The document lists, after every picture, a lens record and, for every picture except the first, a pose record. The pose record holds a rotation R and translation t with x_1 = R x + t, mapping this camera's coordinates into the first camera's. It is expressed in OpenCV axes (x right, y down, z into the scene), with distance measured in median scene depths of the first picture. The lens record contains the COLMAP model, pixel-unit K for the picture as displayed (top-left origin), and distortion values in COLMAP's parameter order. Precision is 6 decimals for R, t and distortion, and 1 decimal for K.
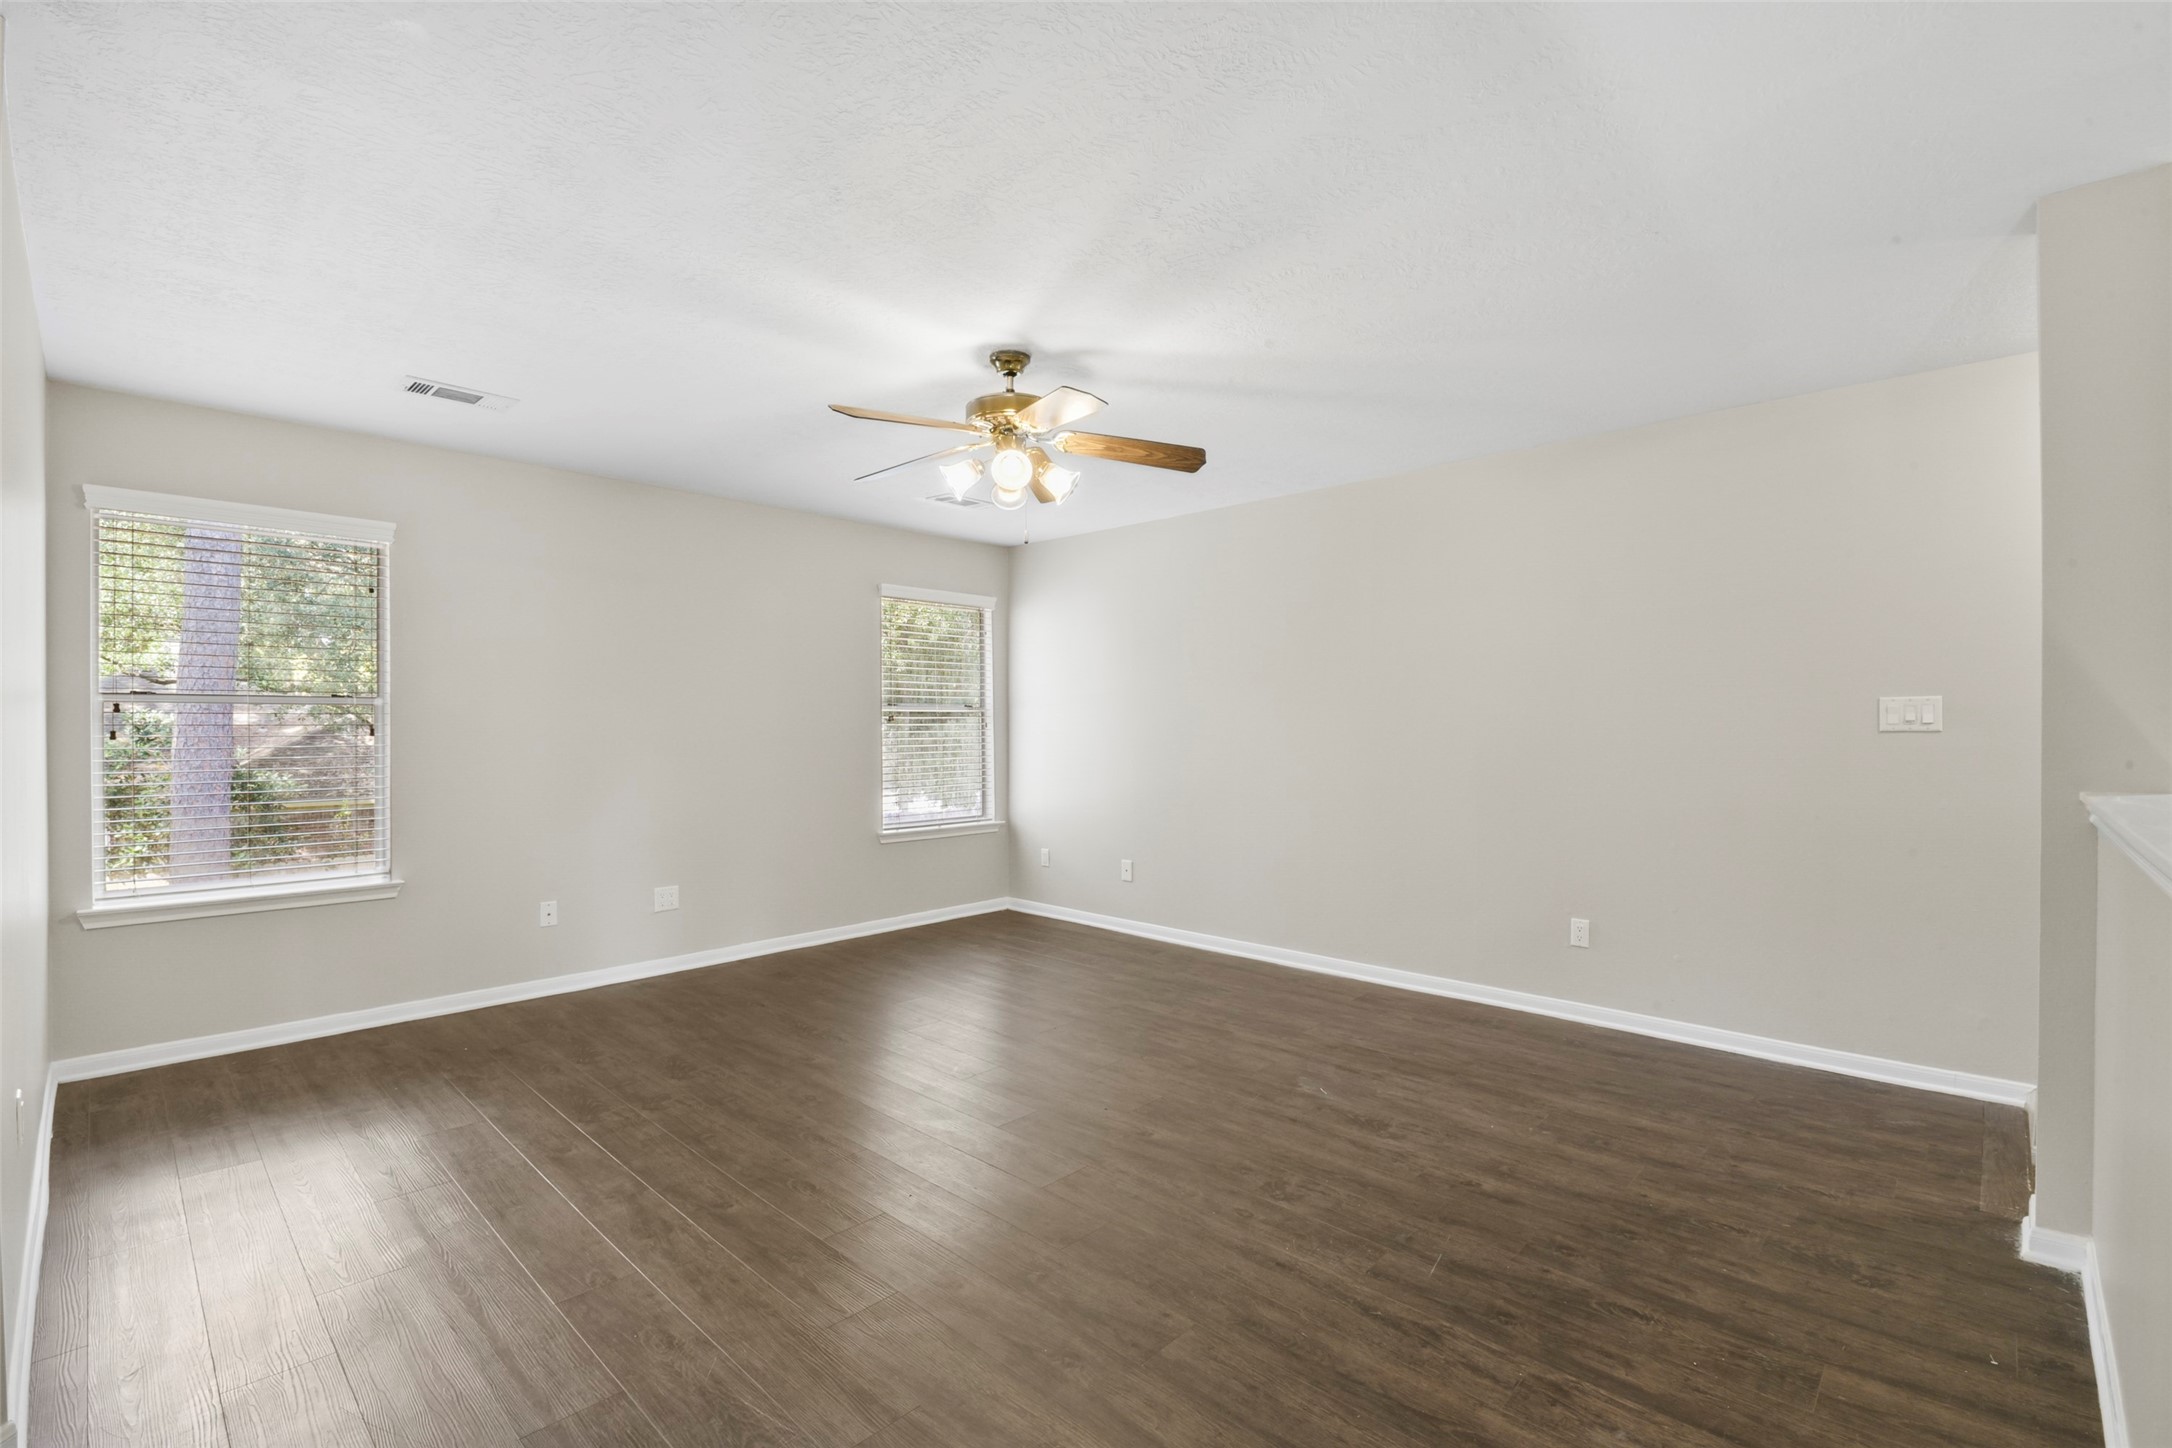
lens RADIAL K [[955.2, 0, 1089.8], [0, 955.2, 729.6], [0, 0, 1]] dist [-0.011940, -0.002987]
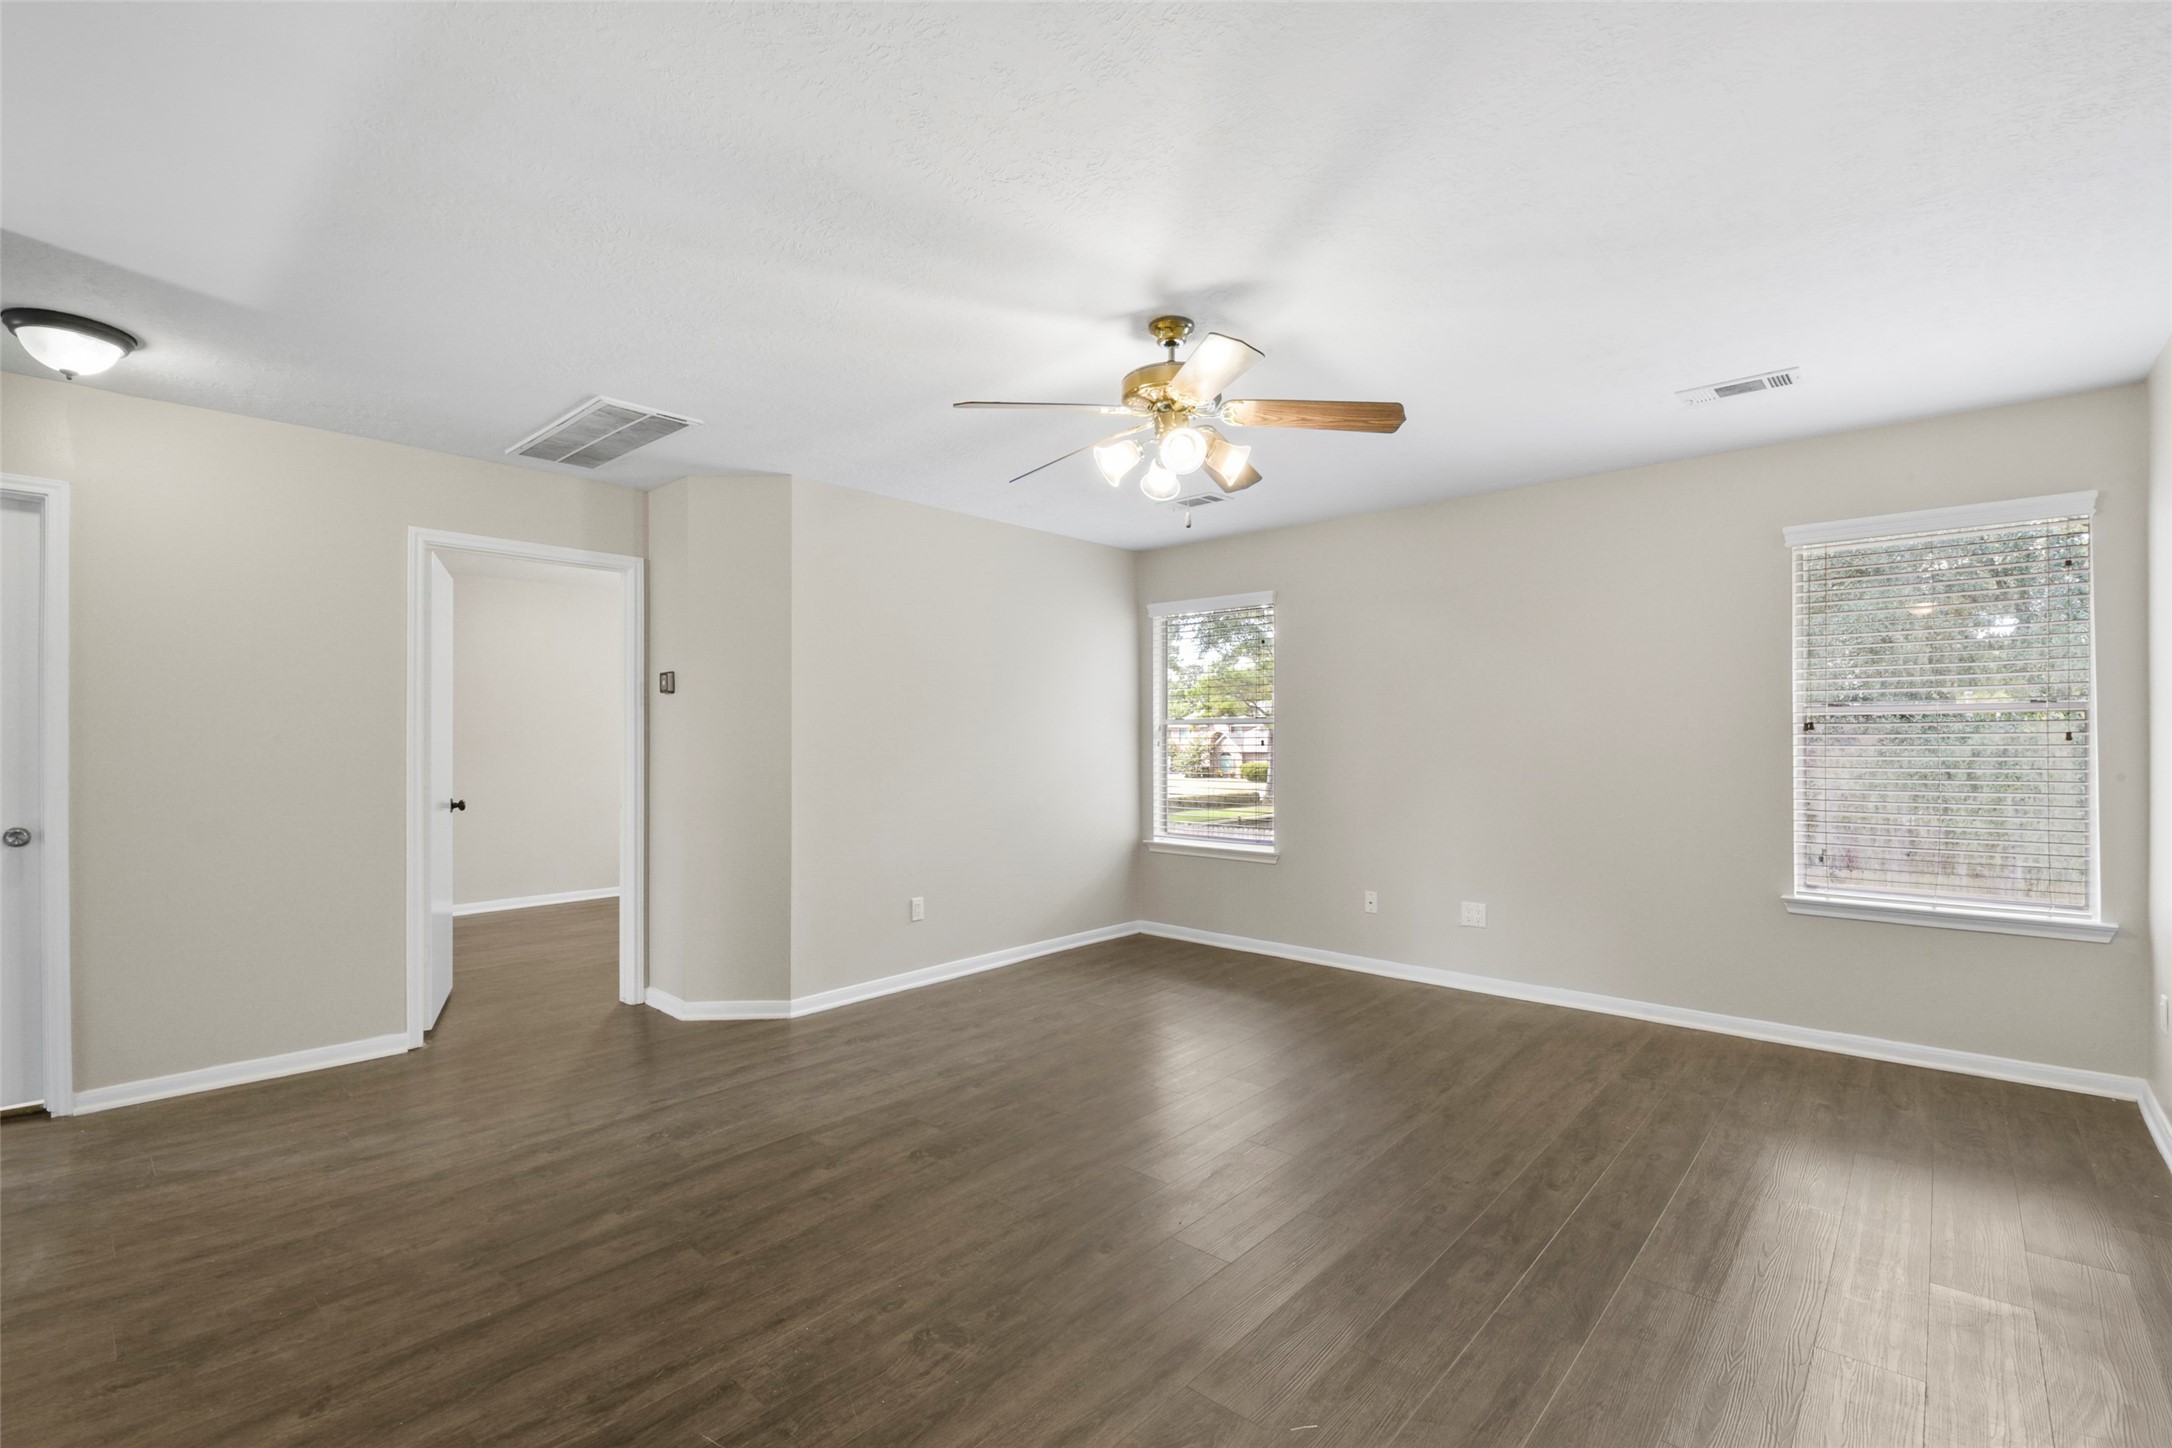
lens RADIAL K [[955.2, 0, 1090.7], [0, 955.2, 721.5], [0, 0, 1]] dist [-0.011940, -0.002987]
pose [[0.031201, -0.013163, -0.999426, 0.999165], [-0.009329, 0.999866, -0.013460, -0.006379], [0.999470, 0.009744, 0.031074, 1.114860]]
